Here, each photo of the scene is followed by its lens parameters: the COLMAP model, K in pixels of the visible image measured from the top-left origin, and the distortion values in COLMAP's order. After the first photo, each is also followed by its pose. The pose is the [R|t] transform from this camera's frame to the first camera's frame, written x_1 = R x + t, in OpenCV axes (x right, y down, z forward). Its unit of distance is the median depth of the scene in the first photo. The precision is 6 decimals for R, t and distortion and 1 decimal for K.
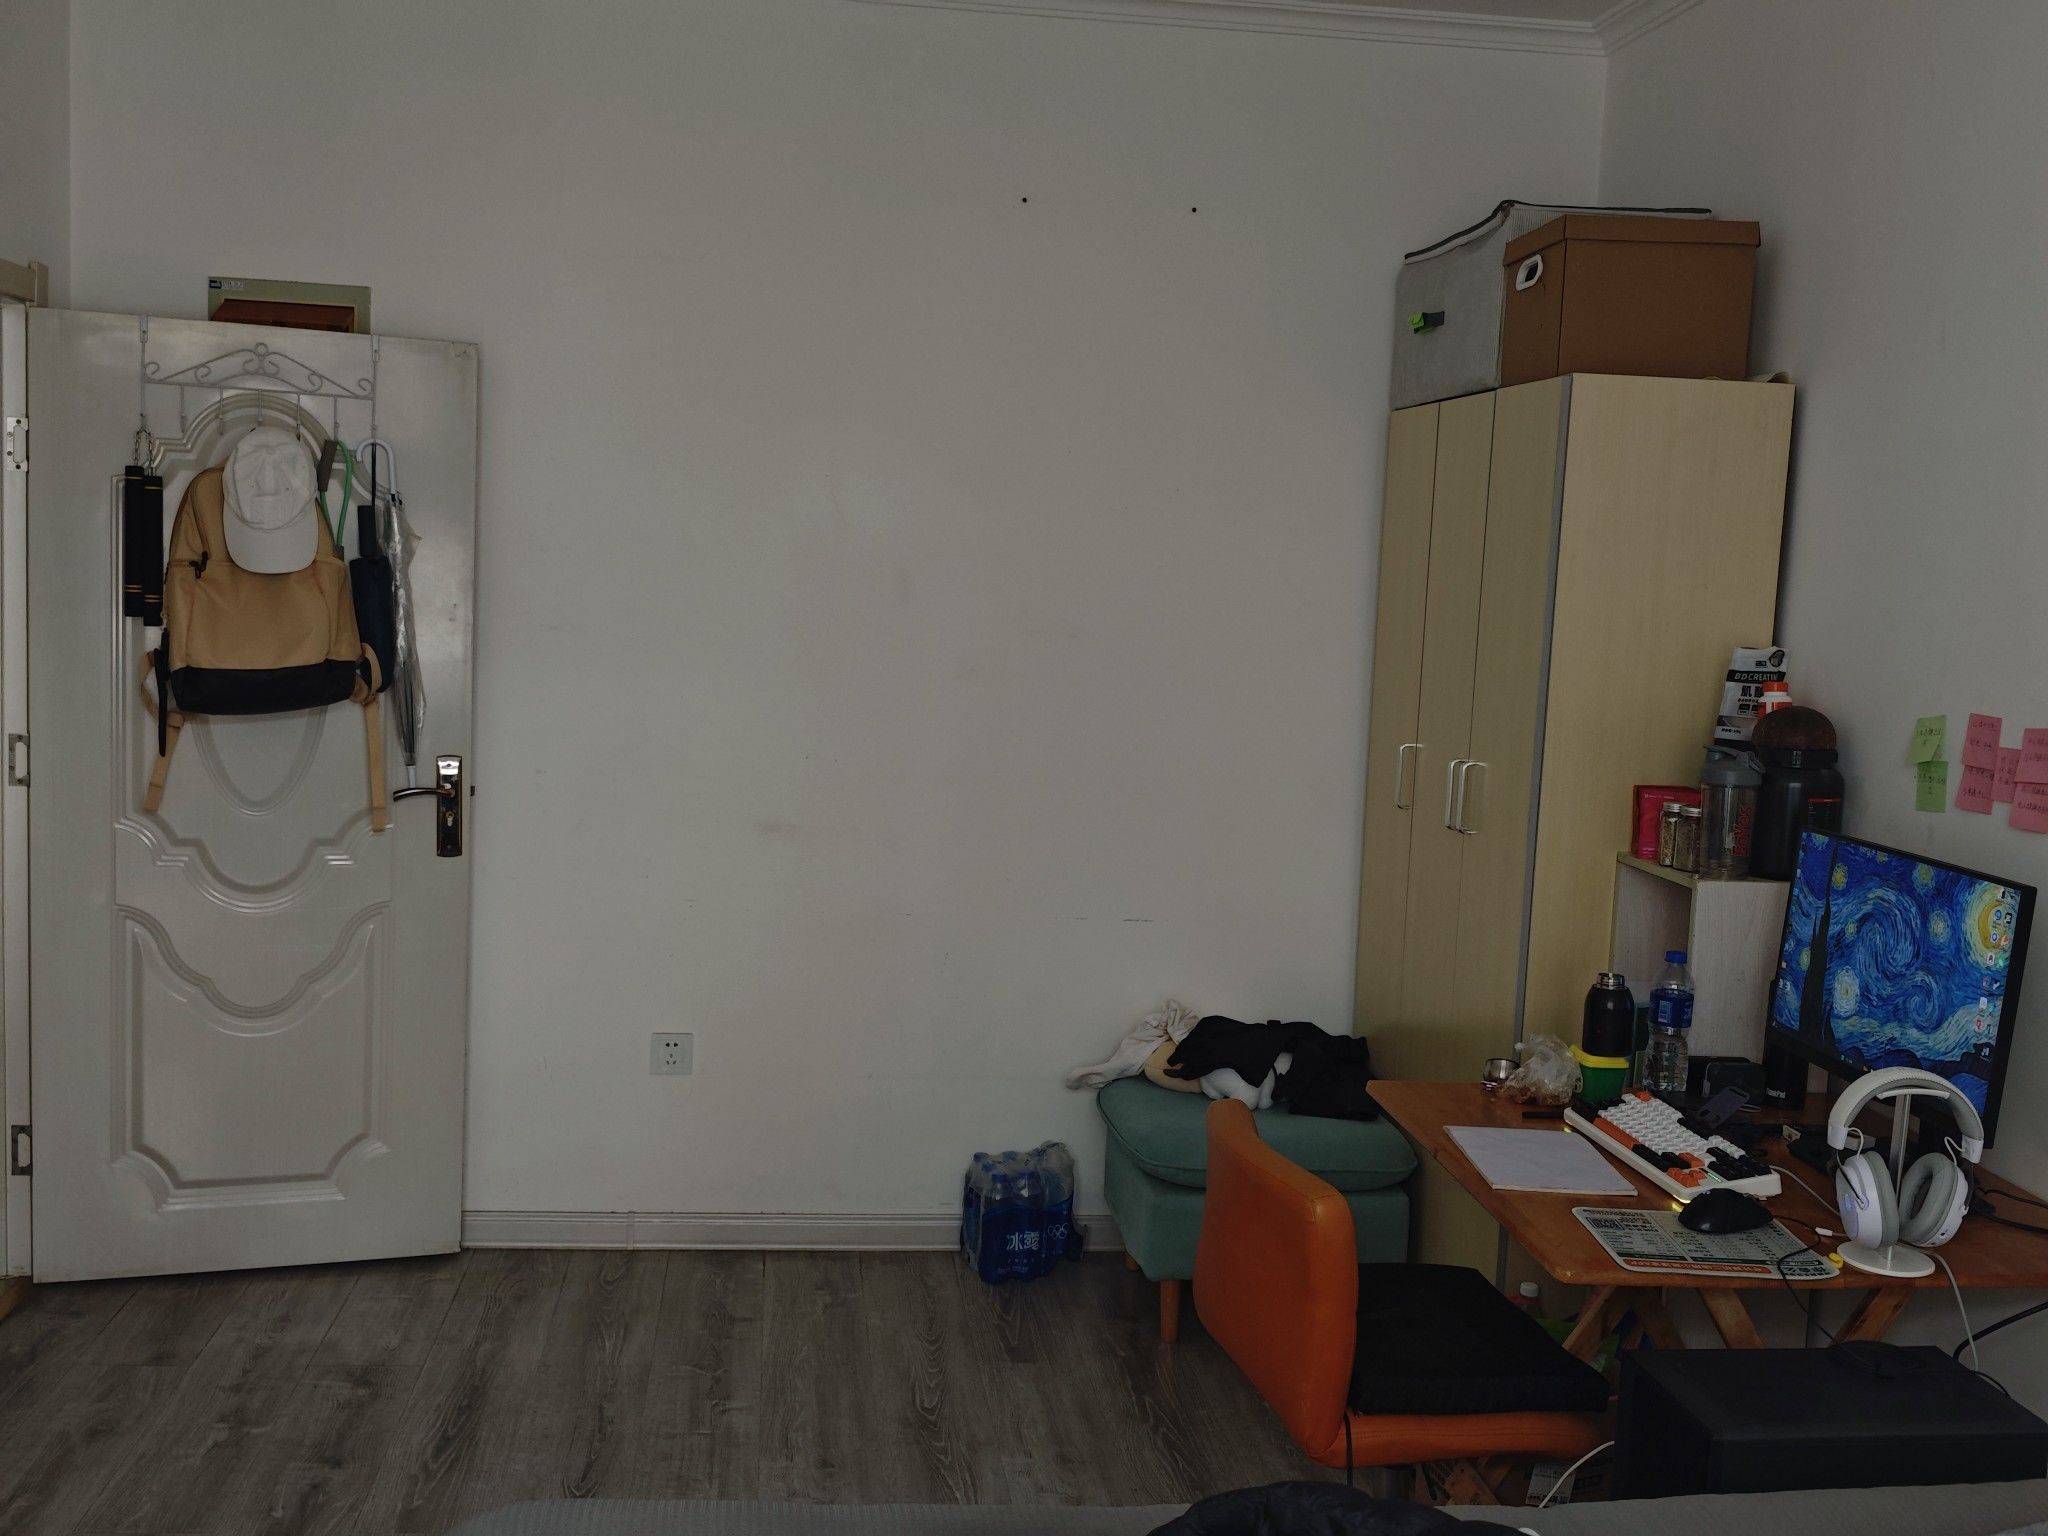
lens RADIAL K [[1848.6, 0, 1024.0], [0, 1848.6, 768.0], [0, 0, 1]] dist [-0.002968, -0.001230]
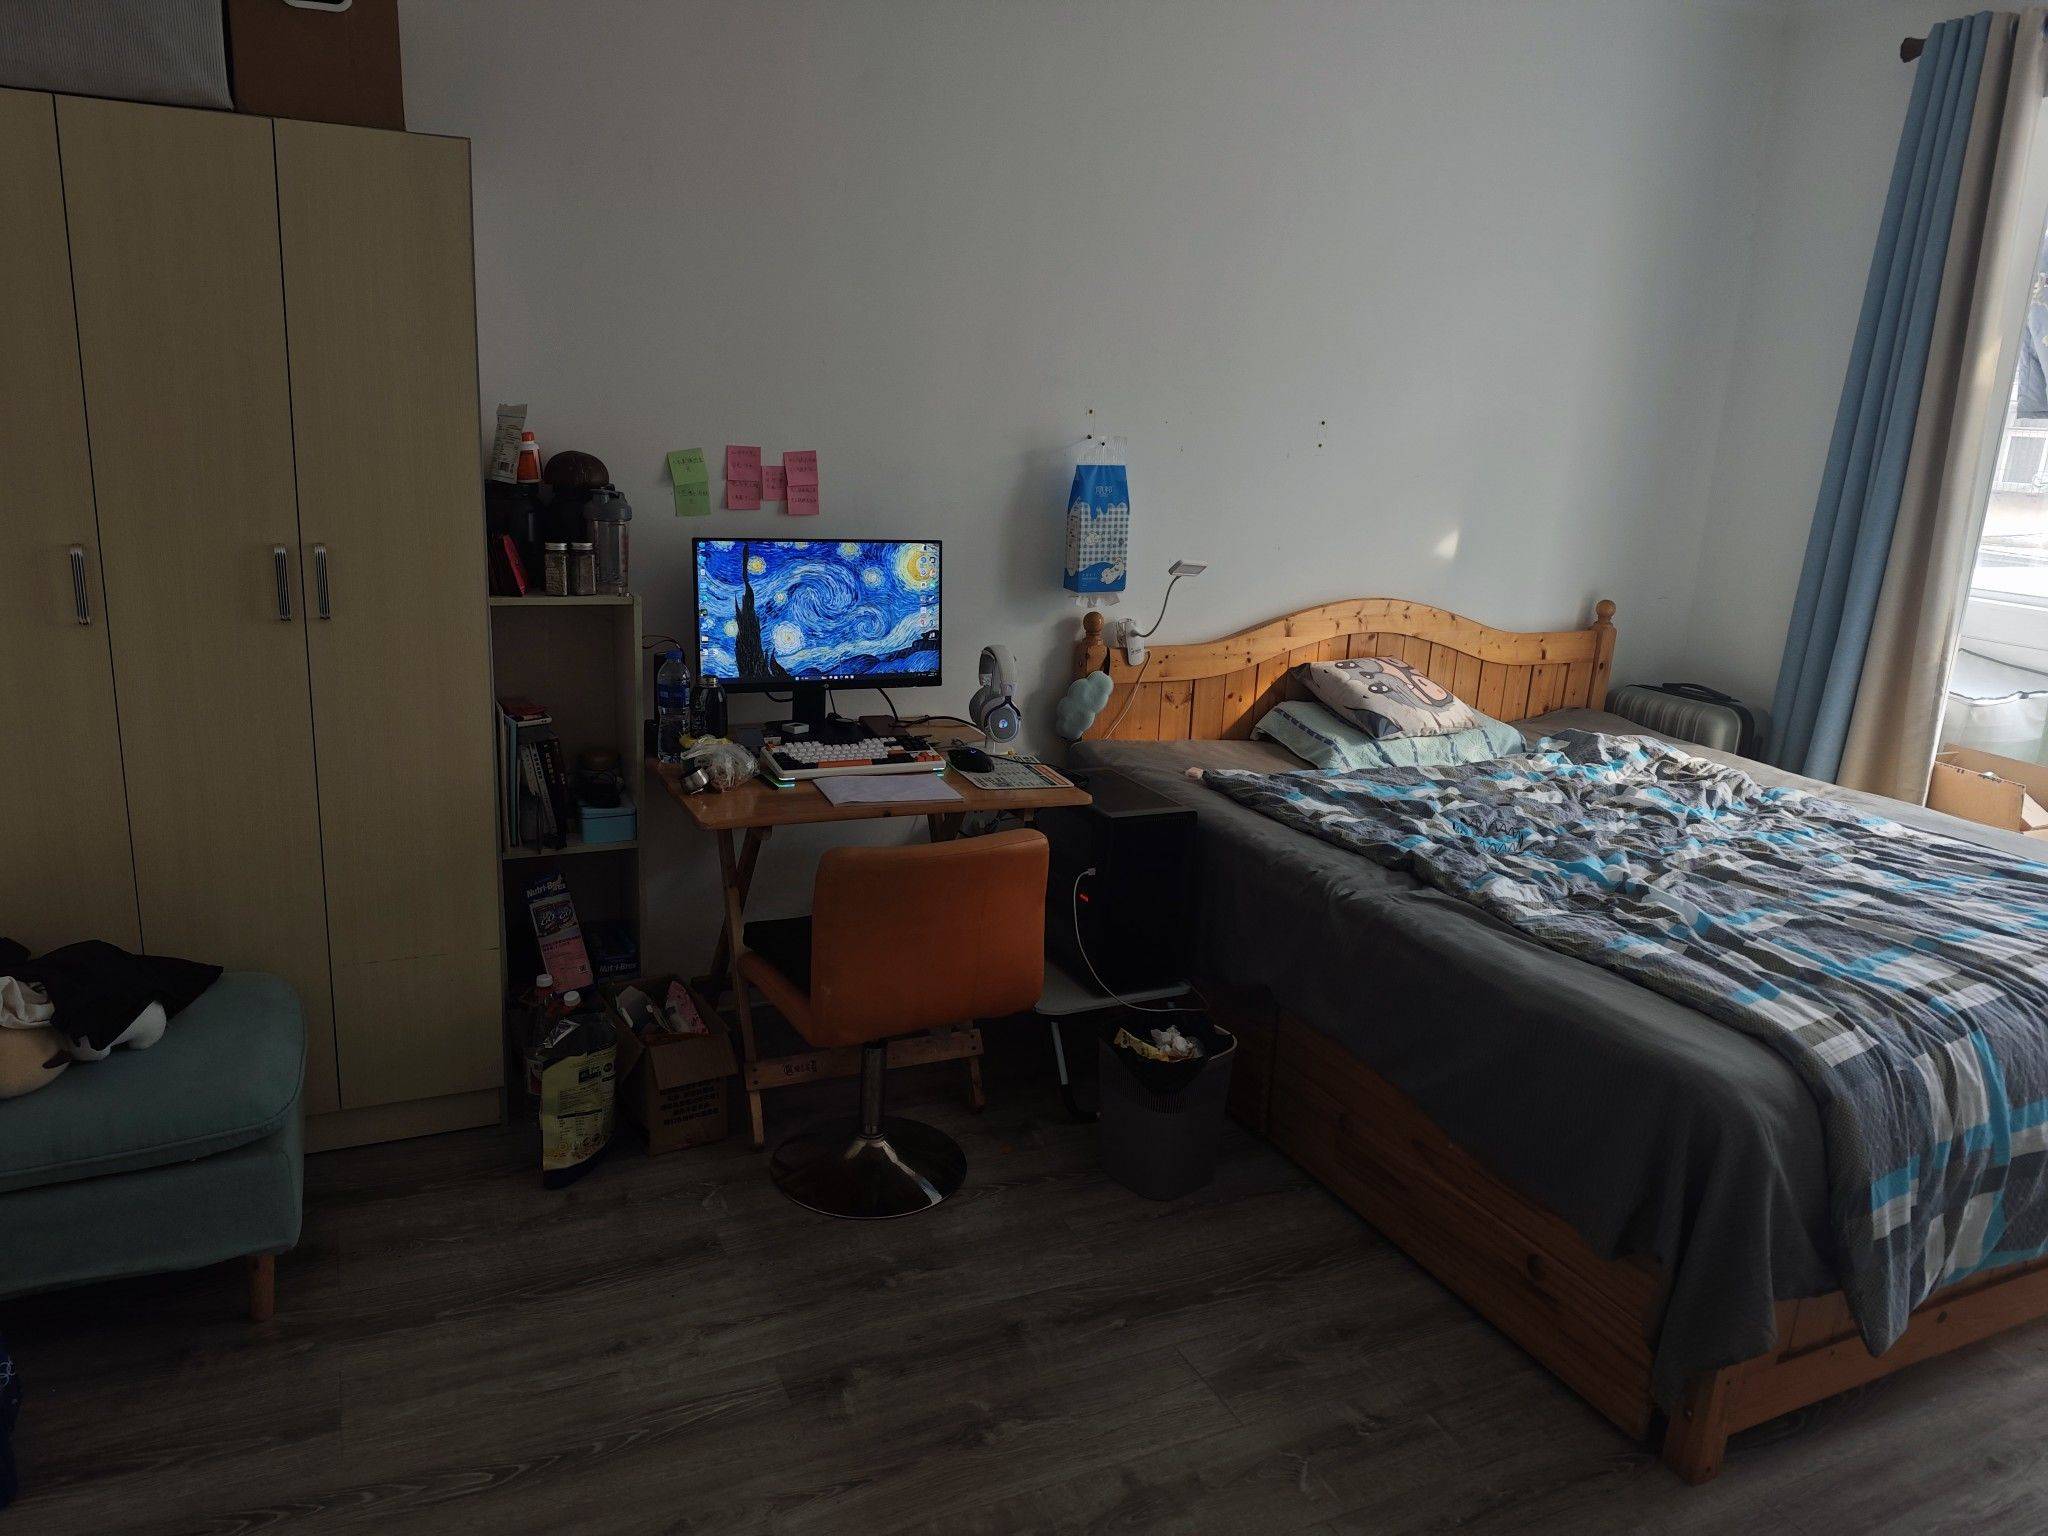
lens RADIAL K [[1452.2, 0, 1024.0], [0, 1452.2, 768.0], [0, 0, 1]] dist [0.004721, 0.000819]
pose [[-0.313051, -0.286241, 0.905575, -0.770935], [0.032689, 0.949689, 0.311485, -0.151633], [-0.949174, 0.127113, -0.287944, 1.221984]]
